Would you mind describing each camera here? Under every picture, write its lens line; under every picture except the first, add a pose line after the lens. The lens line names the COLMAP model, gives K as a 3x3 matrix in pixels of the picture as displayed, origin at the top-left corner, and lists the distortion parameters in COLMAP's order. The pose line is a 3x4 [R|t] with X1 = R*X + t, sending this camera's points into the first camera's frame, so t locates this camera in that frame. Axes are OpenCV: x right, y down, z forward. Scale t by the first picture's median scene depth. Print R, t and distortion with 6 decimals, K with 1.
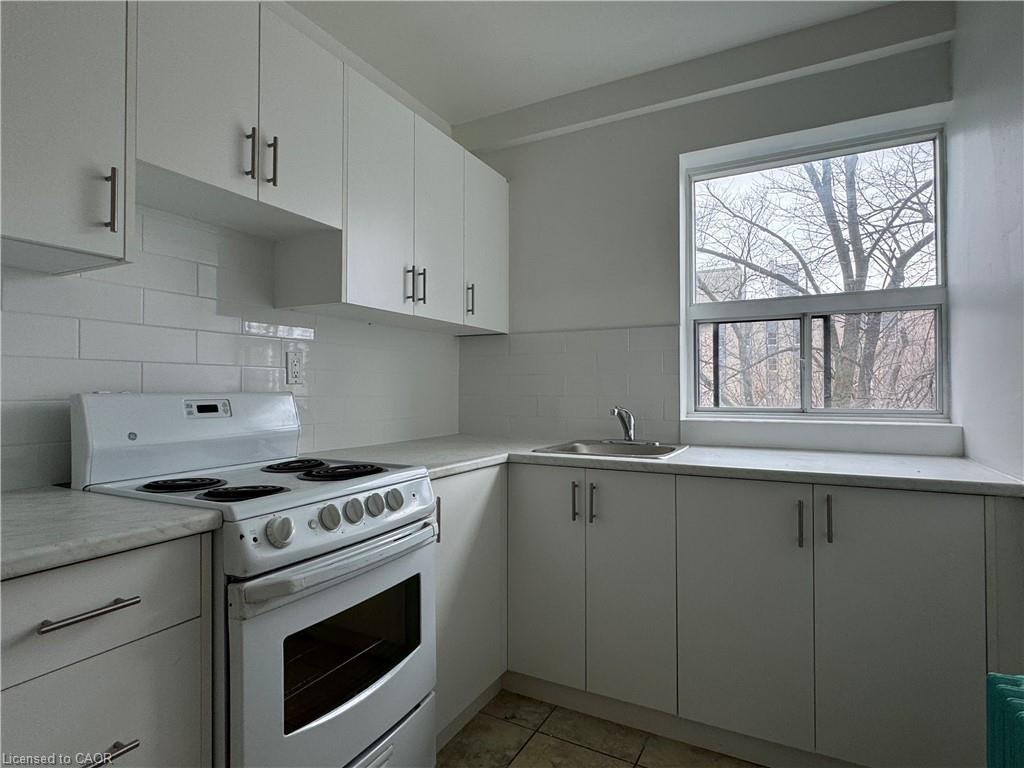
lens RADIAL K [[533.3, 0, 512.0], [0, 533.3, 384.0], [0, 0, 1]] dist [0.030247, 0.000219]
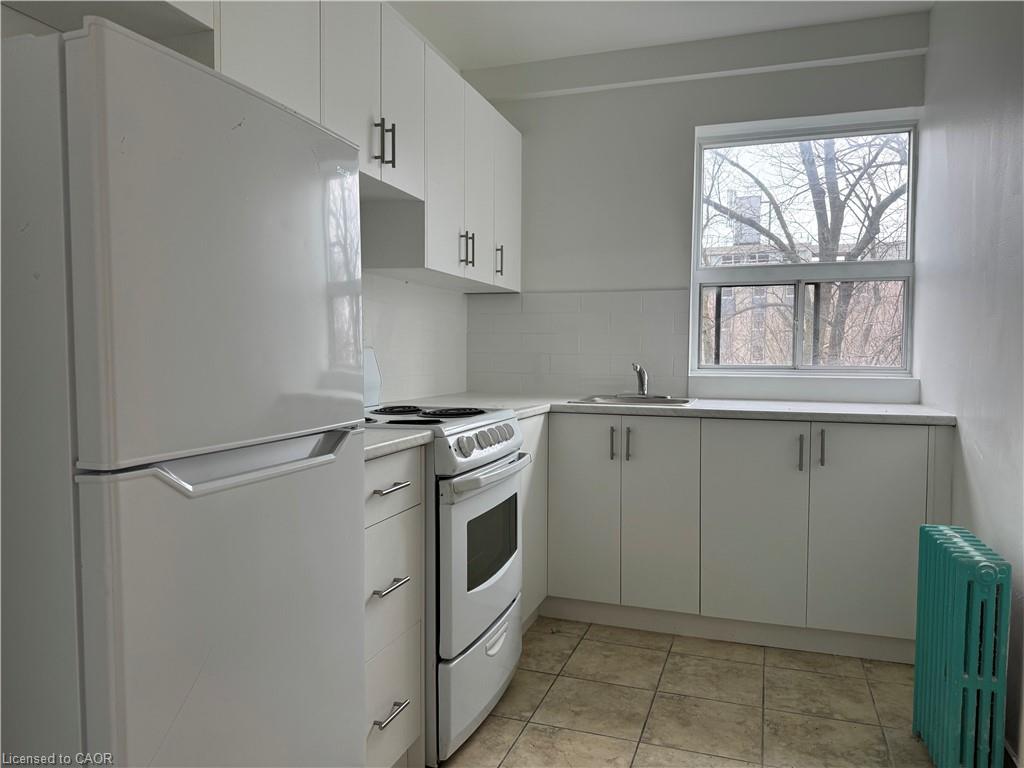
lens RADIAL K [[728.4, 0, 510.1], [0, 728.4, 379.7], [0, 0, 1]] dist [0.255114, -0.296239]
pose [[0.983253, 0.001196, 0.182241, -0.360360], [-0.010542, 0.998677, 0.050321, 0.002597], [-0.181940, -0.051399, 0.981965, -0.477288]]
